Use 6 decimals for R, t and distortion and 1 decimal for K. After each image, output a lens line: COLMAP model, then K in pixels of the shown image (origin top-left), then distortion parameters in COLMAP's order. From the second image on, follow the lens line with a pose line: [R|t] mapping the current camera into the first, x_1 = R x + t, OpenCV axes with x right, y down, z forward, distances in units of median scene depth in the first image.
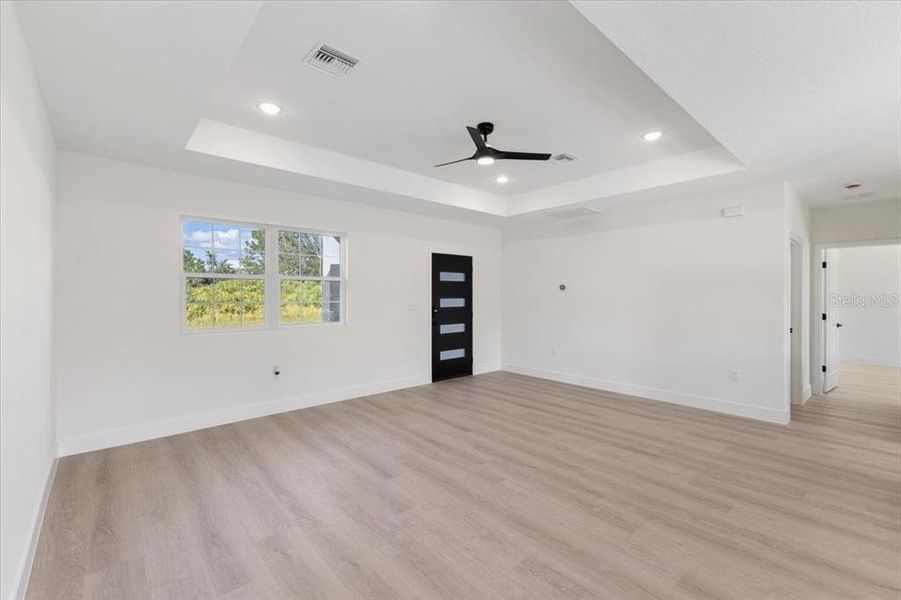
lens RADIAL K [[389.3, 0, 451.4], [0, 389.3, 297.4], [0, 0, 1]] dist [0.004023, 0.000453]
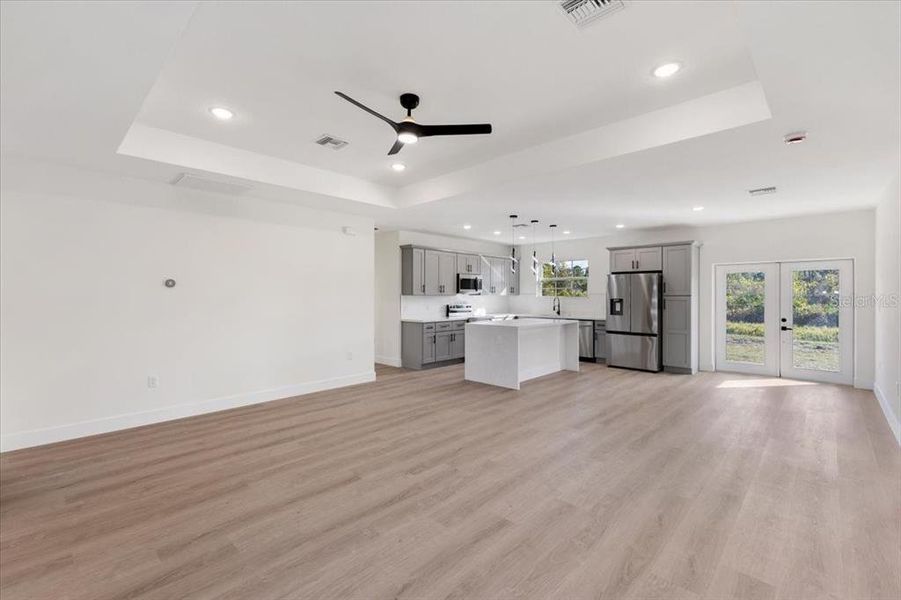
lens RADIAL K [[389.3, 0, 451.4], [0, 389.3, 297.4], [0, 0, 1]] dist [0.004023, 0.000453]
pose [[-0.082256, -0.005353, 0.996597, -0.639723], [0.006844, 0.999959, 0.005936, -0.002213], [-0.996588, 0.007309, -0.082216, 0.798619]]
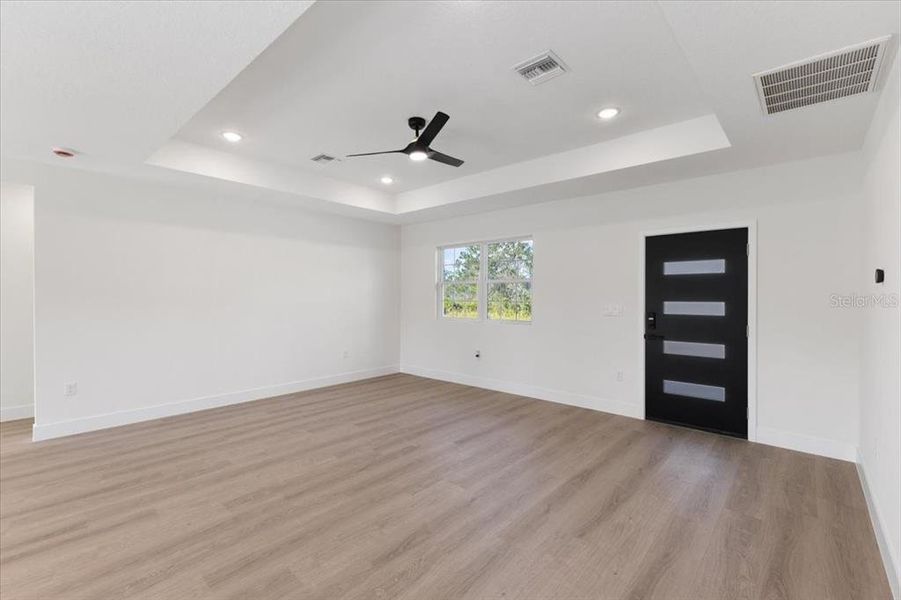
lens RADIAL K [[393.1, 0, 450.5], [0, 393.1, 300.0], [0, 0, 1]] dist [0.002590, 0.000012]
pose [[0.114395, 0.012041, -0.993362, 0.872097], [-0.009079, 0.999897, 0.011075, -0.004971], [0.993394, 0.007752, 0.114493, 0.793647]]
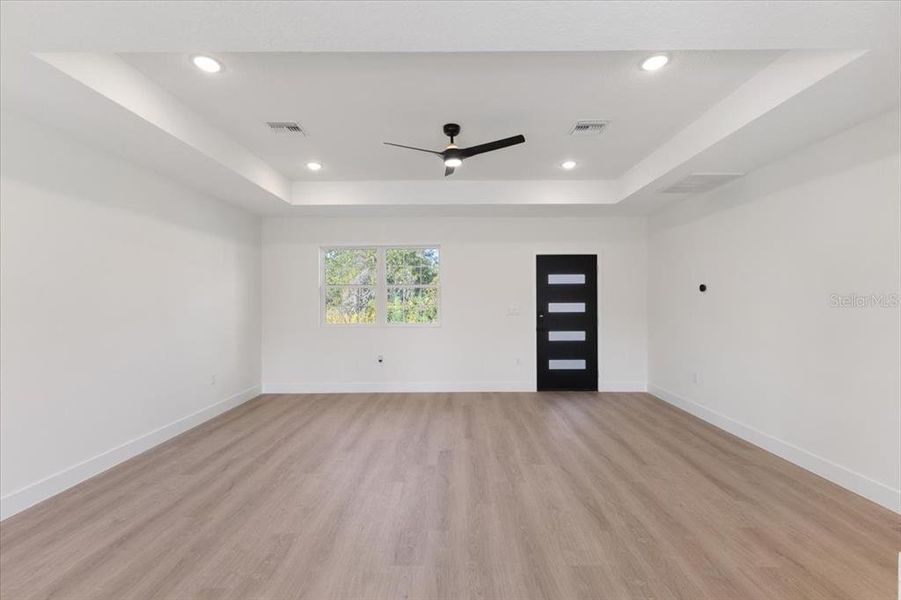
lens RADIAL K [[386.8, 0, 452.0], [0, 386.8, 303.1], [0, 0, 1]] dist [0.002851, 0.000040]
pose [[0.741395, 0.001796, -0.671066, 0.604752], [0.001007, 0.999992, 0.003789, -0.000808], [0.671068, -0.003486, 0.741388, 0.226070]]
